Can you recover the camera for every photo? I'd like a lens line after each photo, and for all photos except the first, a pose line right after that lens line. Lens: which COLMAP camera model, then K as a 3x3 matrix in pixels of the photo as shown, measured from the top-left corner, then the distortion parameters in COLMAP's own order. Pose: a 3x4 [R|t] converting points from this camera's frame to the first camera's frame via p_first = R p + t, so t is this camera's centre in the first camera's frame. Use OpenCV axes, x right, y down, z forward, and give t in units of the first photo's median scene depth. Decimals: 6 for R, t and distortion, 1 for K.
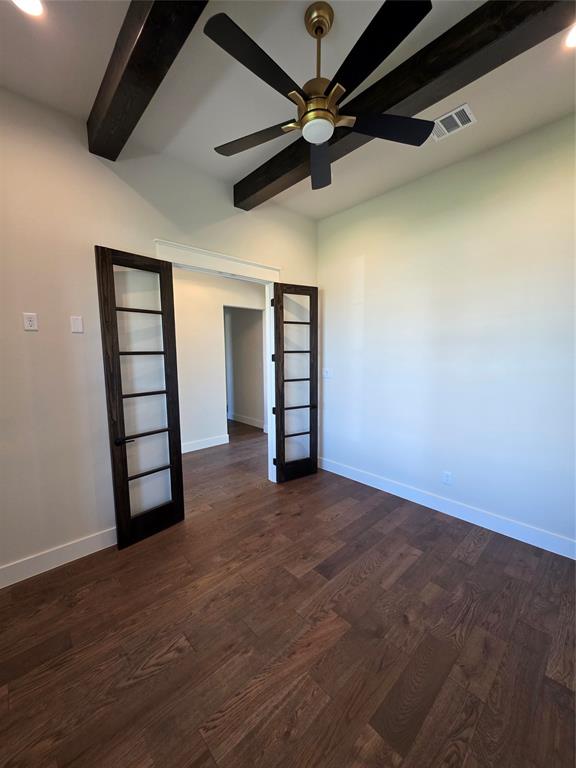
lens RADIAL K [[308.0, 0, 287.9], [0, 308.0, 385.0], [0, 0, 1]] dist [0.002314, 0.000179]
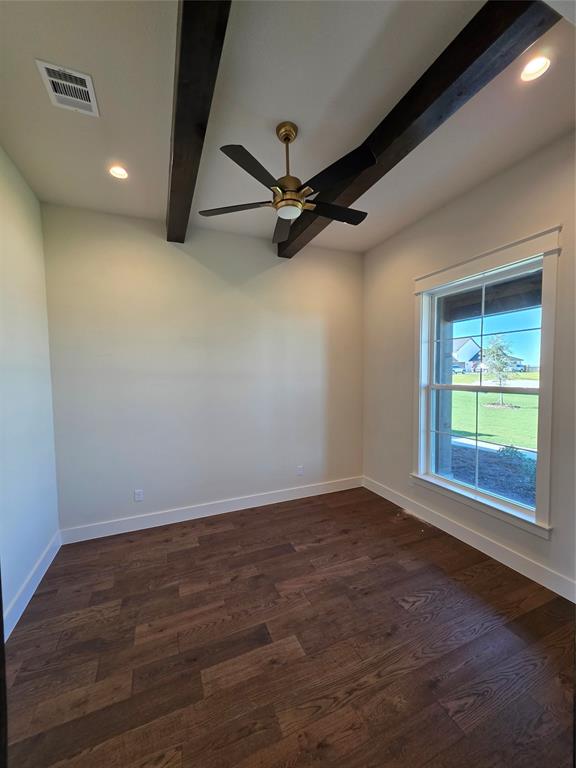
lens RADIAL K [[308.0, 0, 288.8], [0, 308.0, 386.6], [0, 0, 1]] dist [0.002314, 0.000179]
pose [[-0.940002, 0.007843, 0.341078, -0.263566], [0.058368, 0.988693, 0.138125, -0.205435], [-0.336138, 0.149746, -0.929832, 1.759564]]
